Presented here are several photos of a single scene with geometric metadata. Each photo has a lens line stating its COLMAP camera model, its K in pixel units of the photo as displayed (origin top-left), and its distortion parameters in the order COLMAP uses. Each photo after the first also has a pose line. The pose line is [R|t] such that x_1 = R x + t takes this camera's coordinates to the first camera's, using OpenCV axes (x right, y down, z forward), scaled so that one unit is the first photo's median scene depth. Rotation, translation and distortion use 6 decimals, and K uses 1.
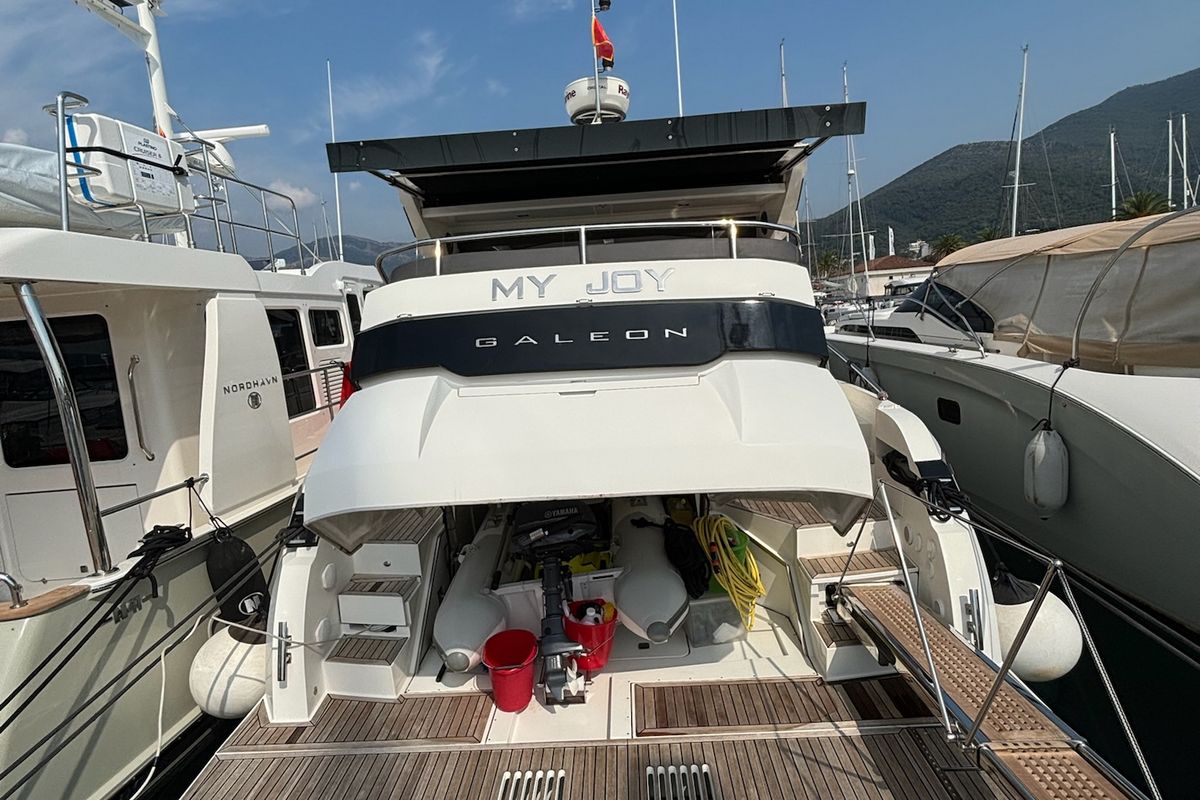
lens RADIAL K [[643.4, 0, 599.8], [0, 643.4, 405.5], [0, 0, 1]] dist [0.009249, -0.007469]
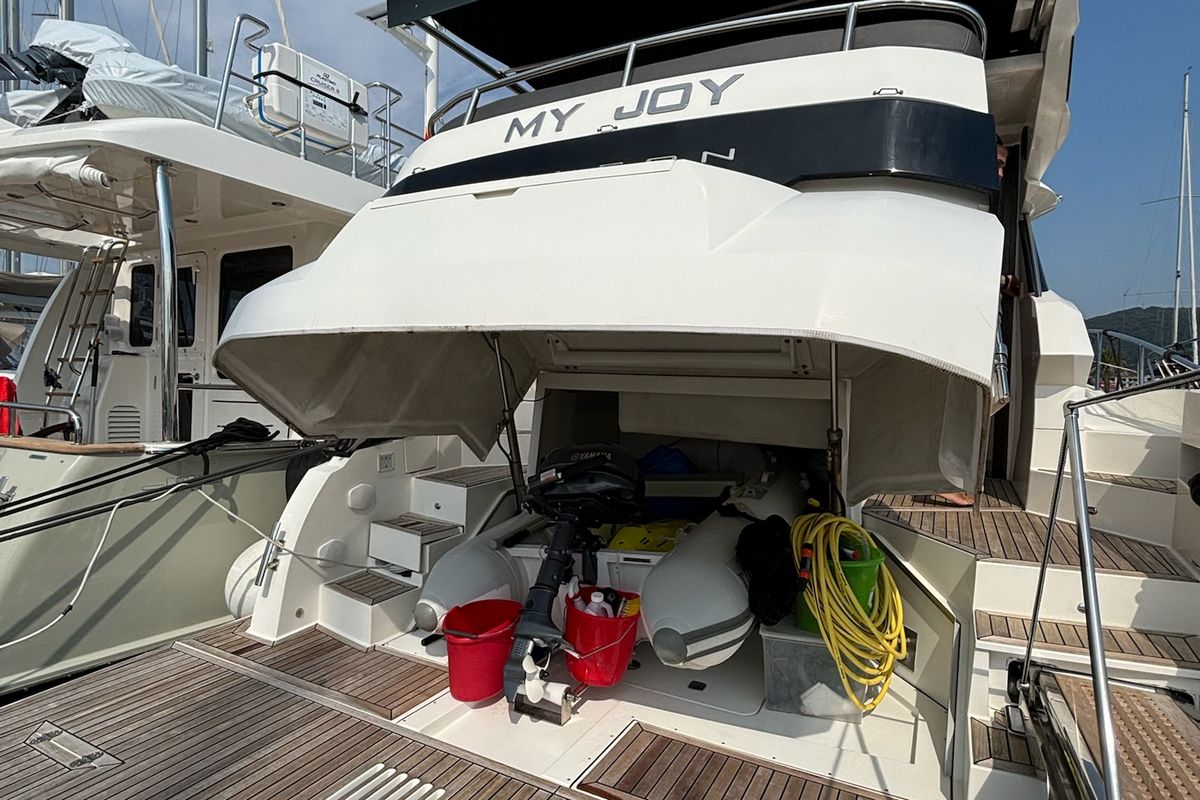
lens RADIAL K [[643.4, 0, 596.3], [0, 643.4, 404.4], [0, 0, 1]] dist [0.009249, -0.007469]
pose [[0.894101, 0.105993, -0.435142, 0.254176], [-0.150413, 0.986224, -0.068831, 0.154888], [0.421852, 0.126993, 0.897727, 0.330810]]
